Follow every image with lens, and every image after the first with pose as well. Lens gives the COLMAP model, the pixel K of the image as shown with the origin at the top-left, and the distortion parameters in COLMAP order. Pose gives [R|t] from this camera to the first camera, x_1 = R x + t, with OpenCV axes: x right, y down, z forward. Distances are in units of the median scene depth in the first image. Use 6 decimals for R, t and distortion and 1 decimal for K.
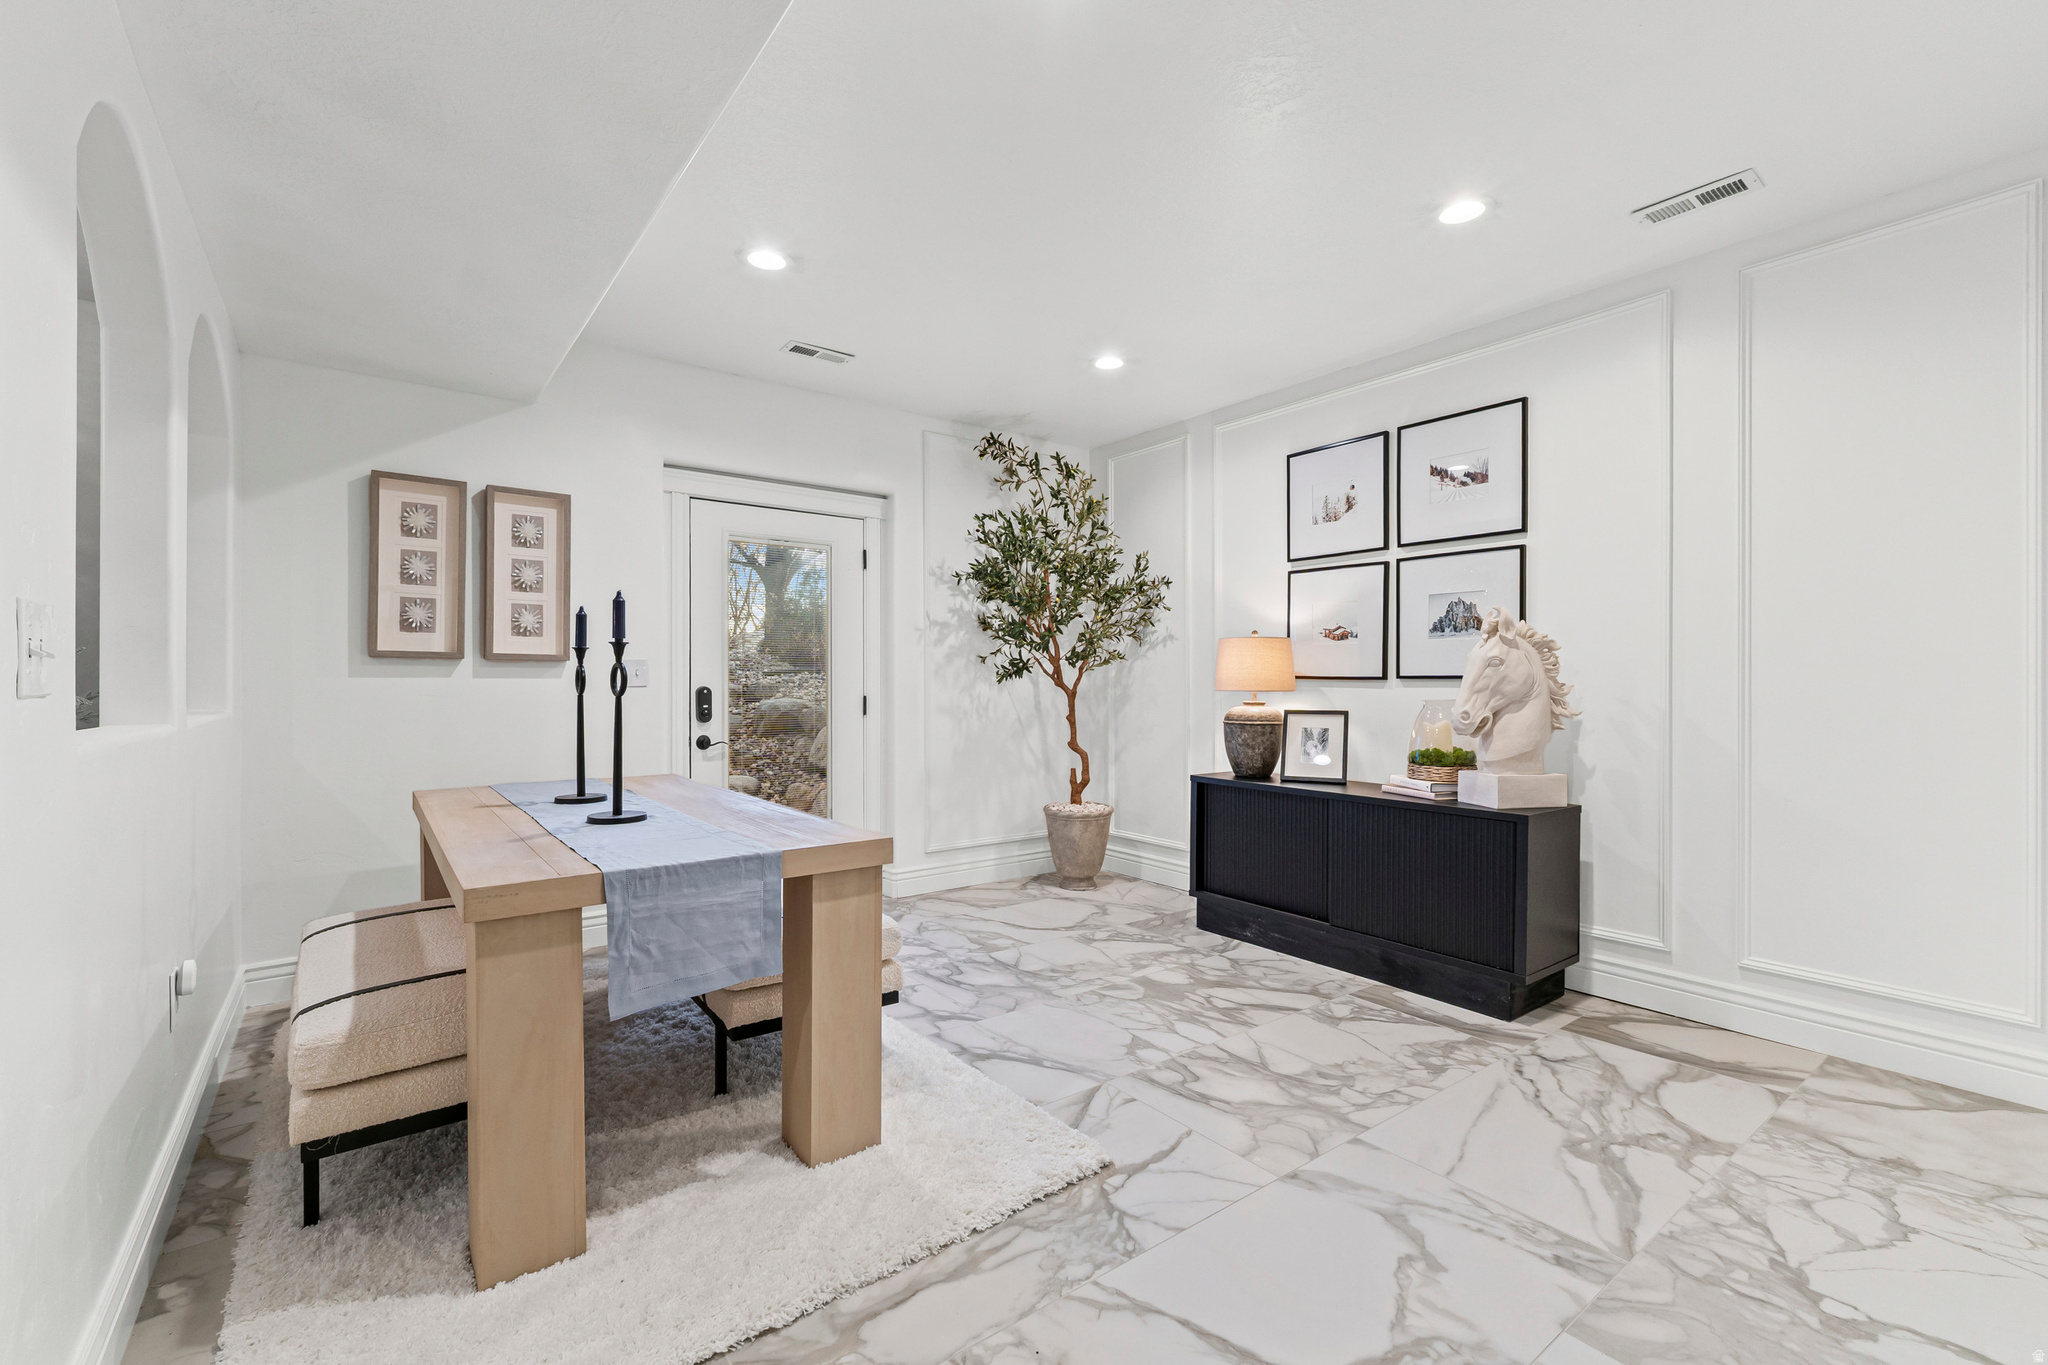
lens RADIAL K [[886.0, 0, 1024.0], [0, 886.0, 682.5], [0, 0, 1]] dist [0.002366, 0.000426]
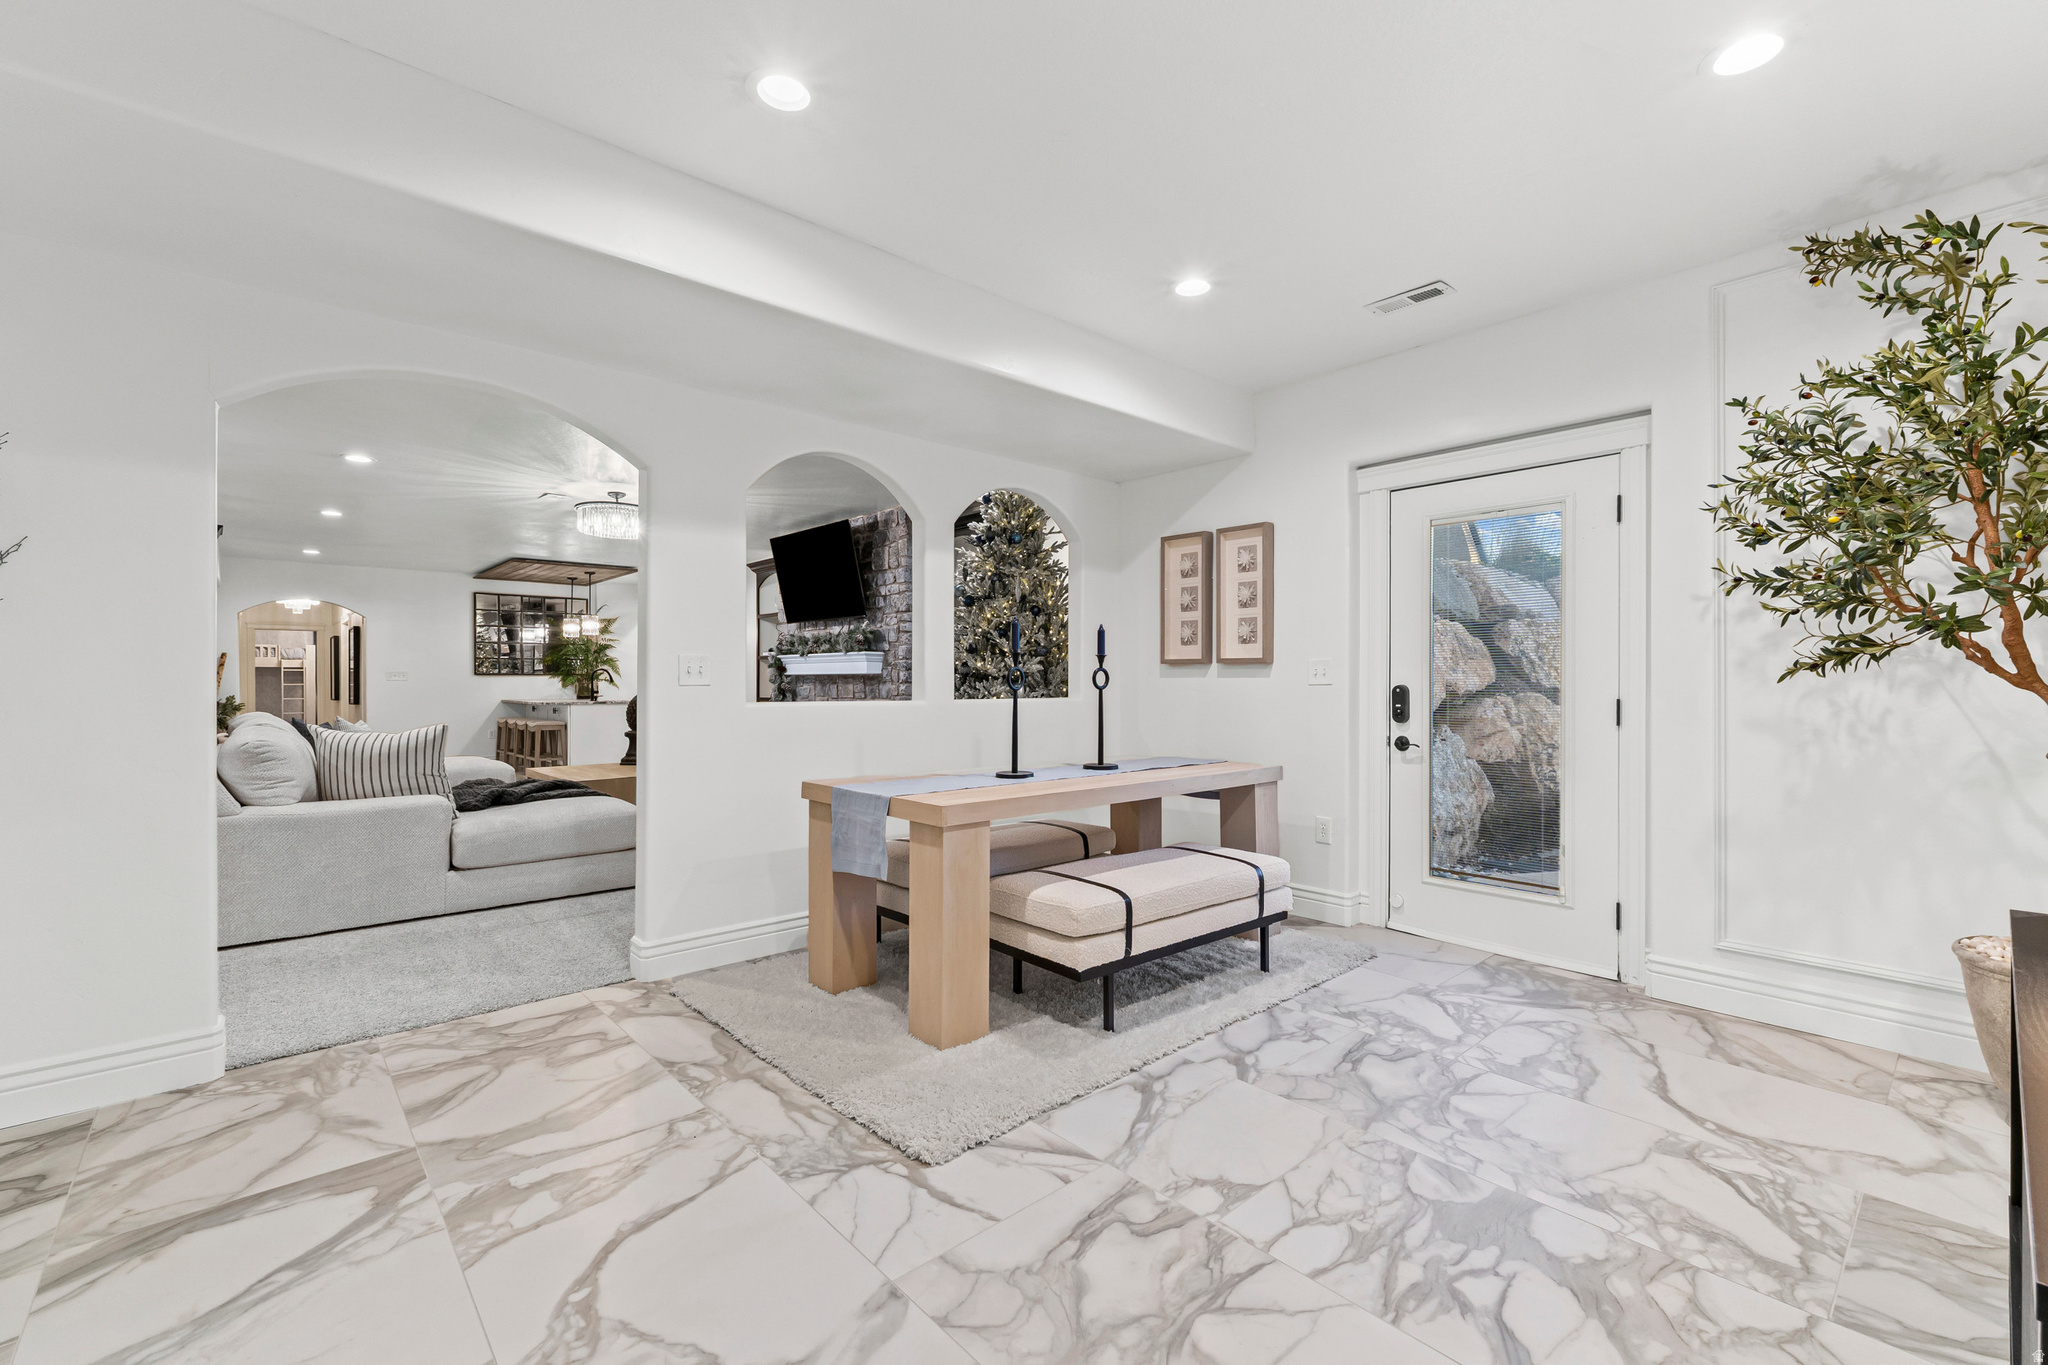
lens RADIAL K [[862.9, 0, 1019.1], [0, 862.9, 678.7], [0, 0, 1]] dist [0.001544, 0.000431]
pose [[0.075420, -0.005022, -0.997139, 0.646543], [-0.000628, 0.999987, -0.005084, 0.003282], [0.997152, 0.001010, 0.075416, 0.623436]]
